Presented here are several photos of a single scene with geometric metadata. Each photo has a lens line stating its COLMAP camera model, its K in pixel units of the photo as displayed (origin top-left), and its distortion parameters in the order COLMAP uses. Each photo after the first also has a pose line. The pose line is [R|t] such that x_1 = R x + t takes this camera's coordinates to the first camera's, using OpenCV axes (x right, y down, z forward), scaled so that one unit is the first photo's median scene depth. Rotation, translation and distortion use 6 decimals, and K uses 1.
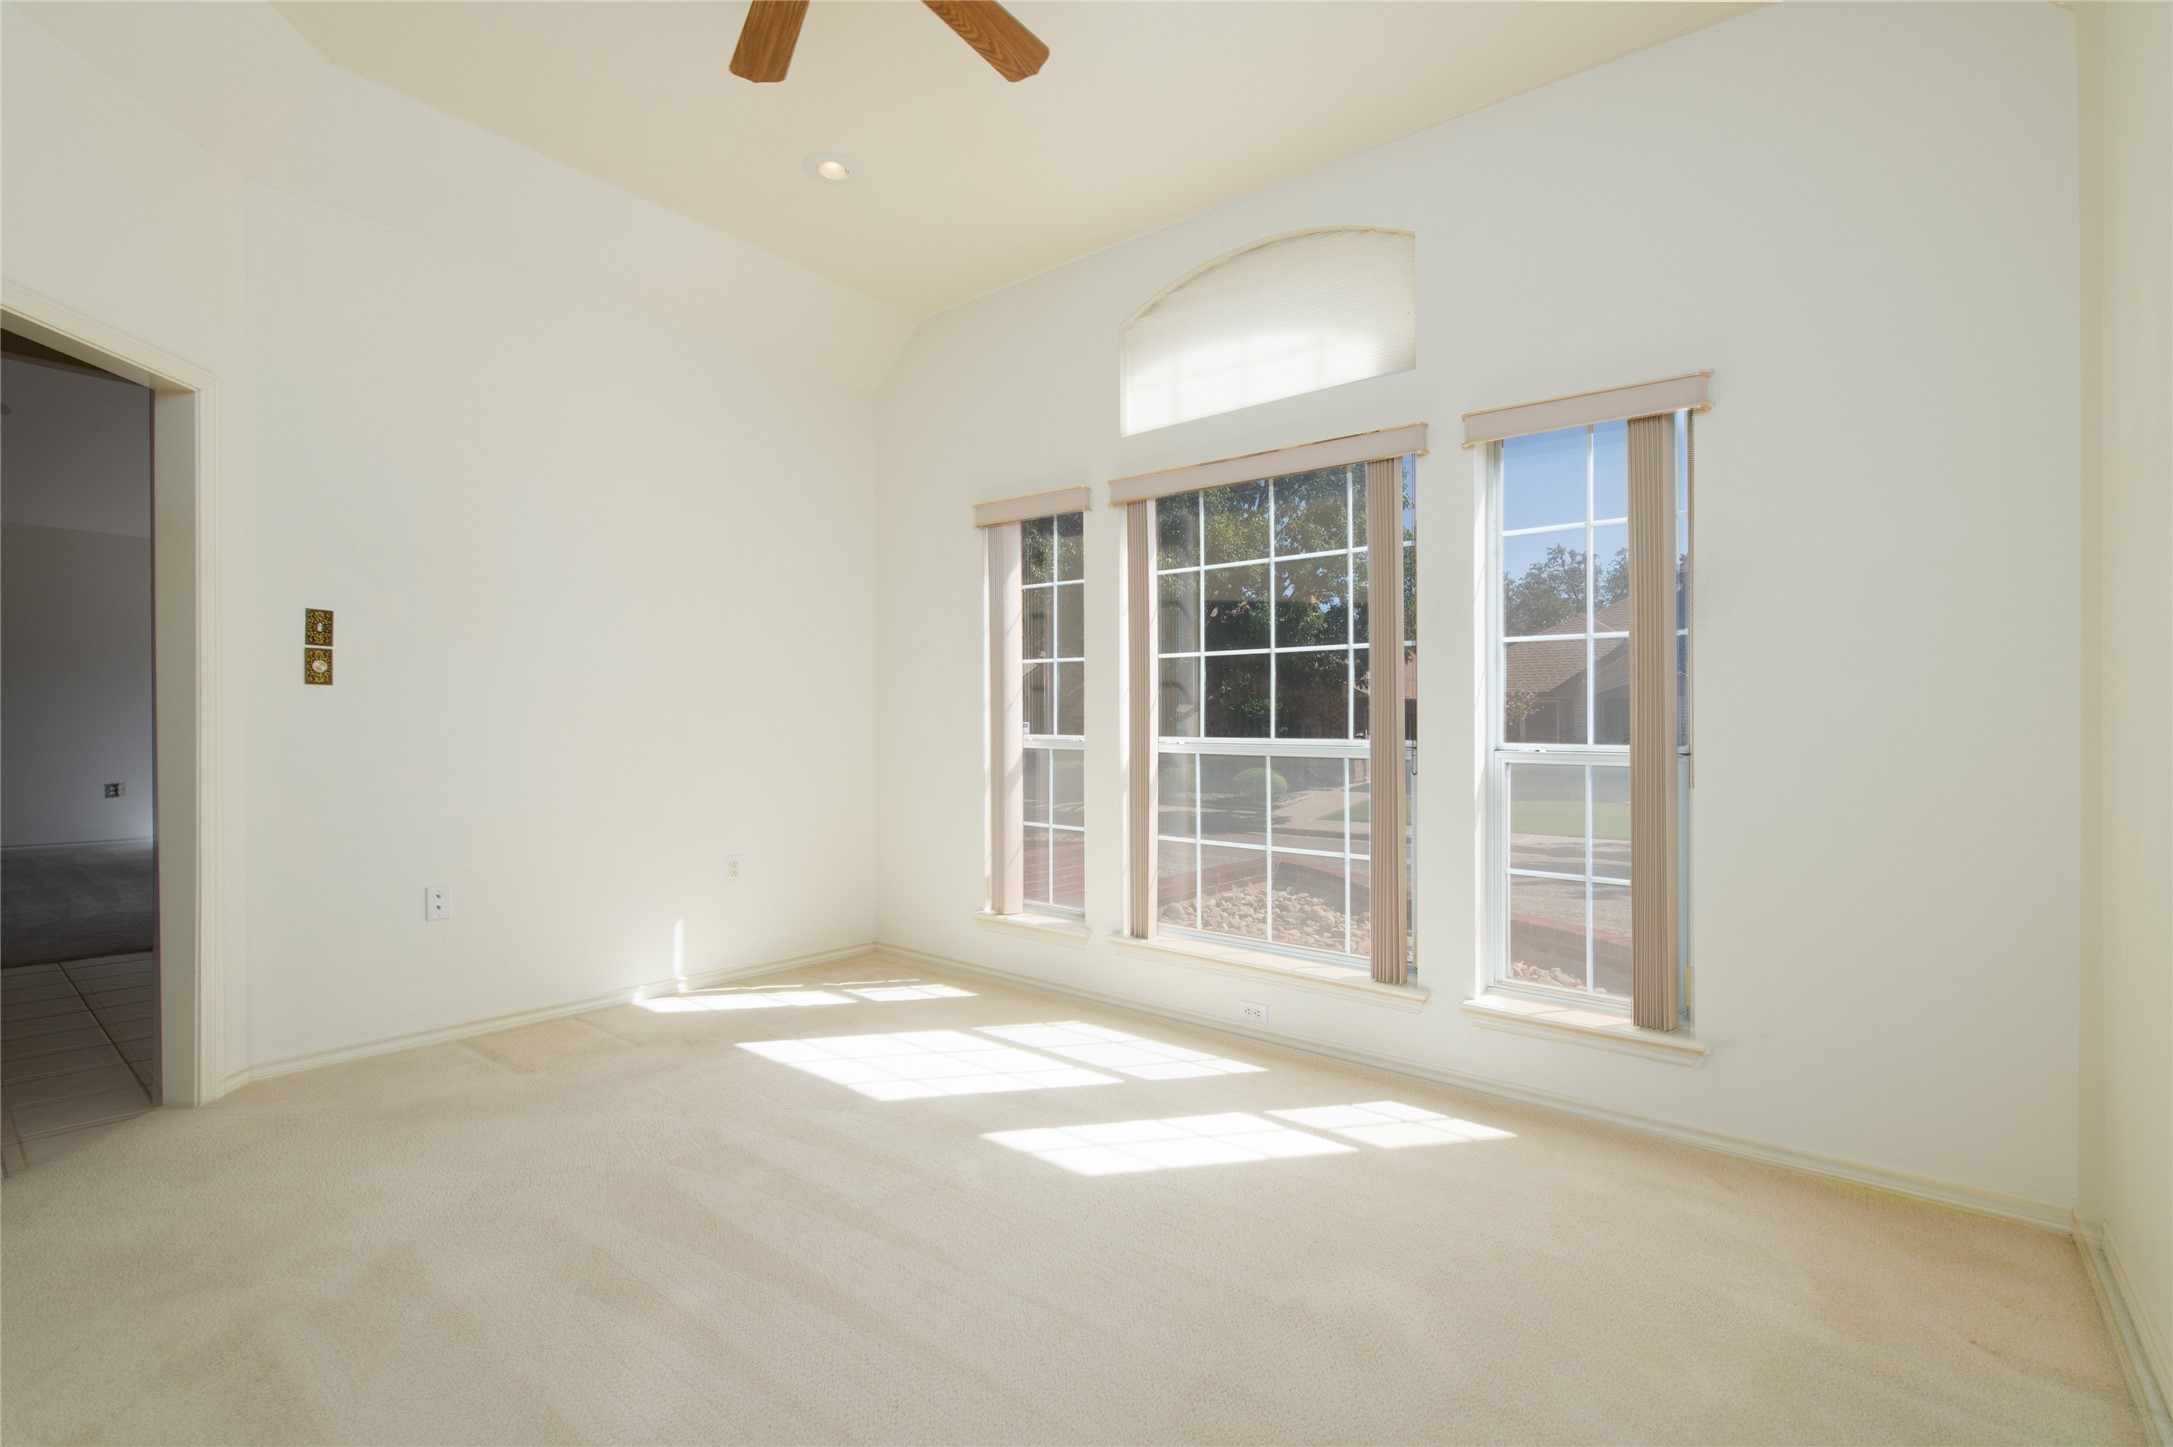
lens RADIAL K [[971.6, 0, 1086.5], [0, 971.6, 723.5], [0, 0, 1]] dist [0.000910, -0.000305]
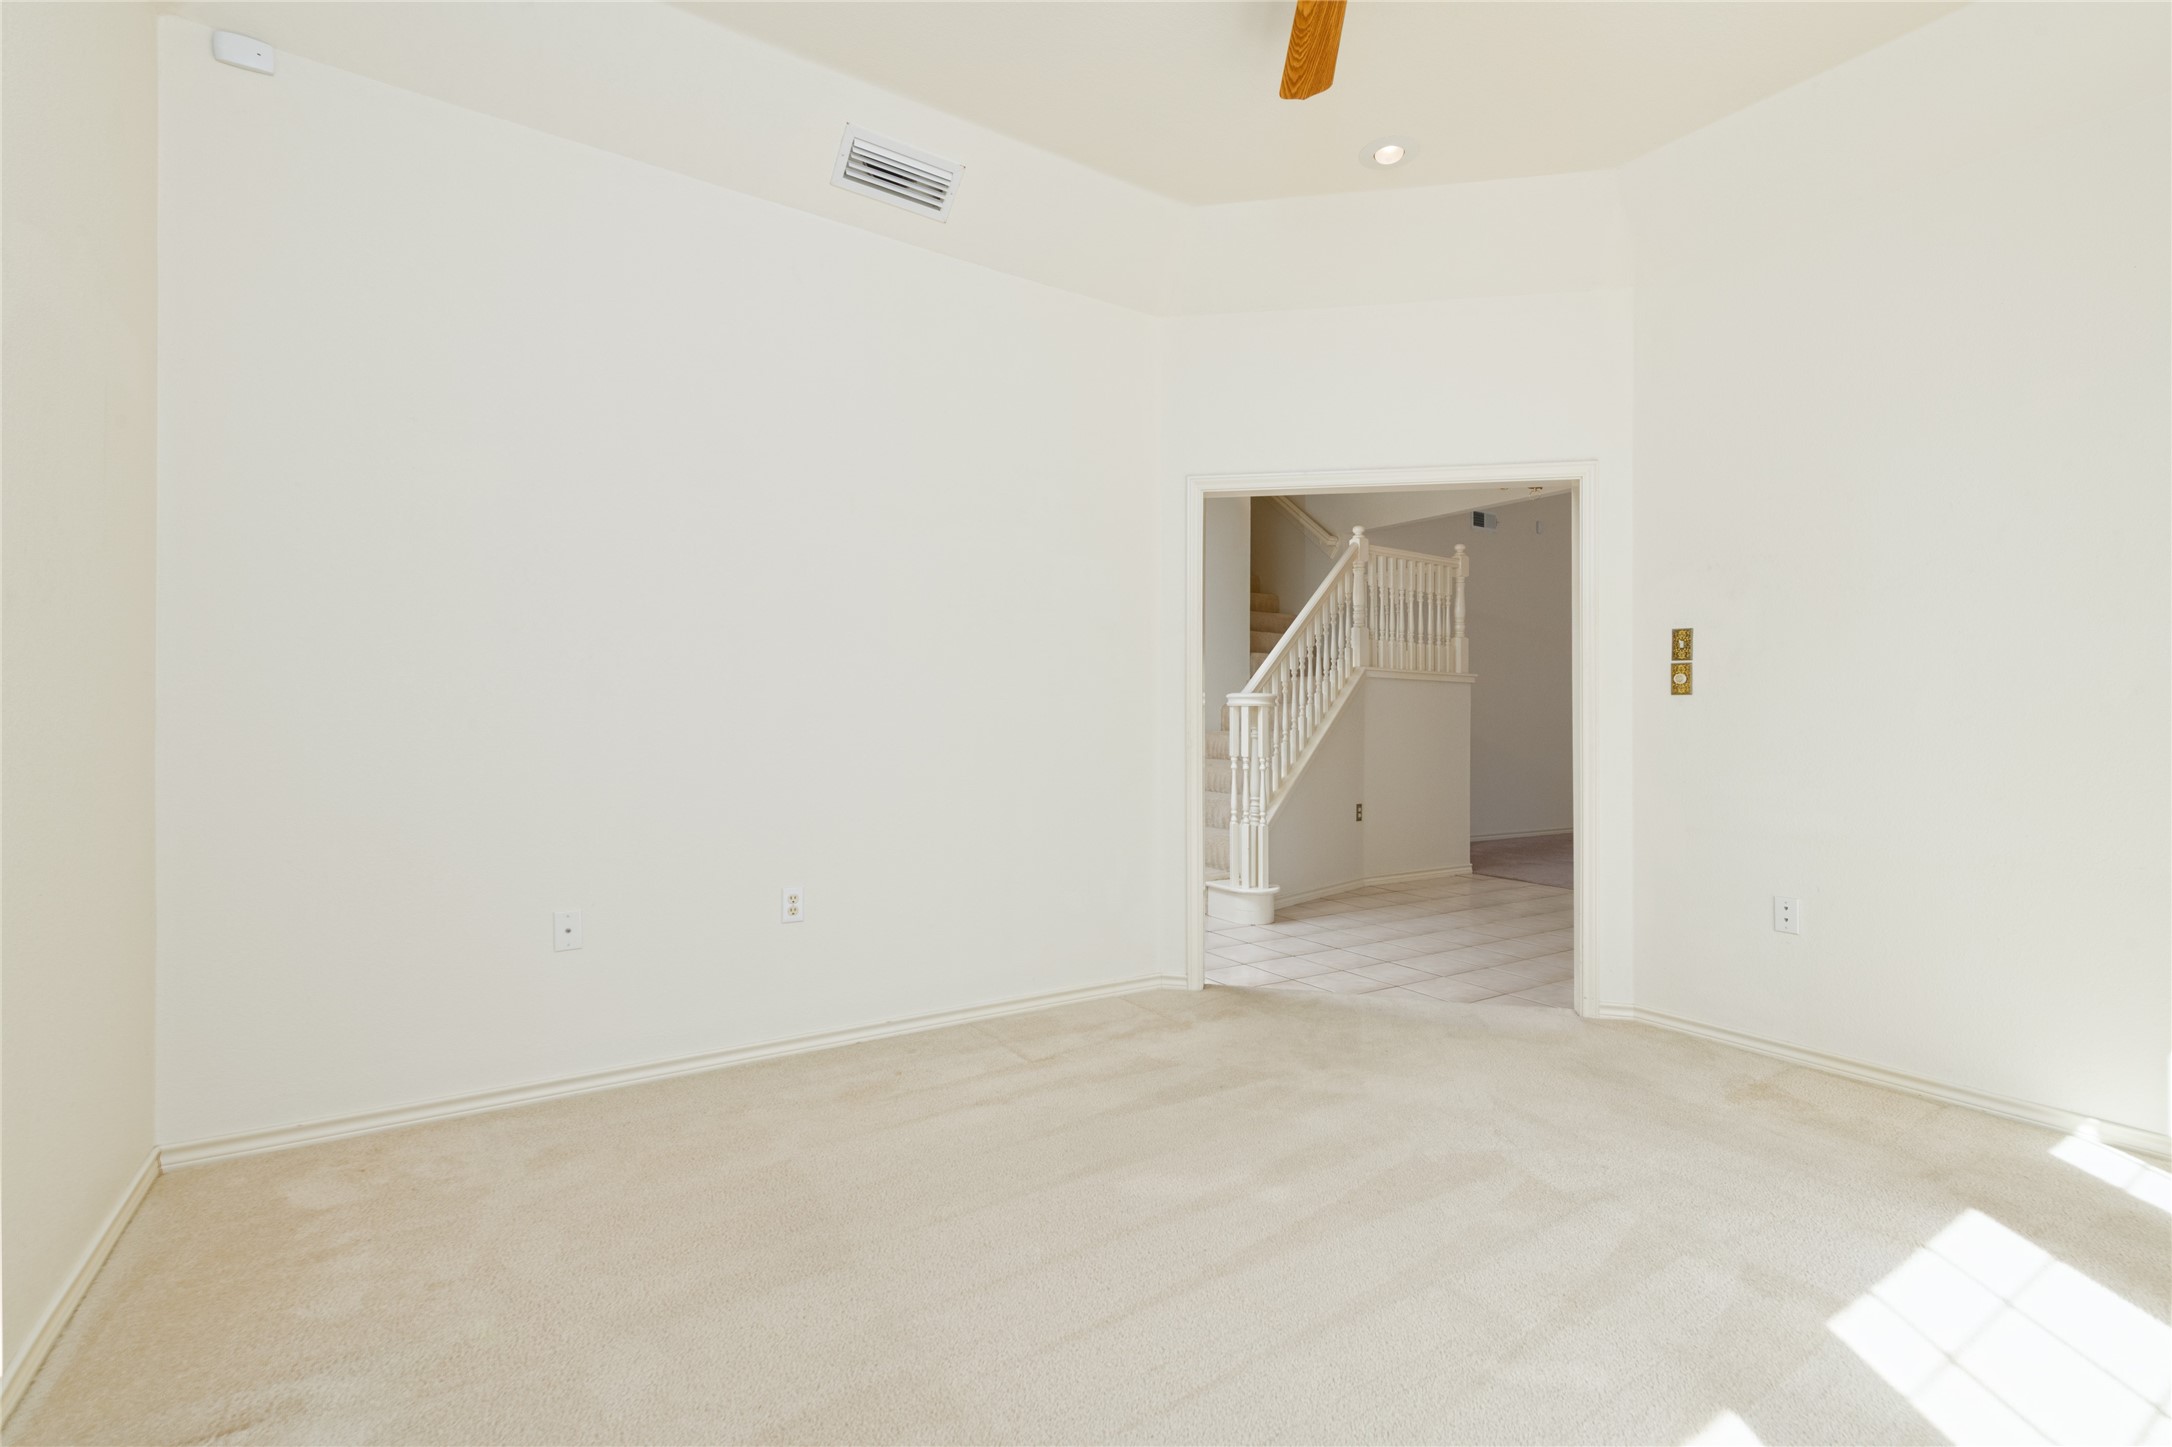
lens RADIAL K [[971.1, 0, 1086.0], [0, 971.1, 723.5], [0, 0, 1]] dist [0.000910, -0.000305]
pose [[-0.287873, -0.002963, -0.957664, 0.497085], [-0.002459, 0.999994, -0.002355, -0.002180], [0.957666, 0.001678, -0.287878, 0.660247]]
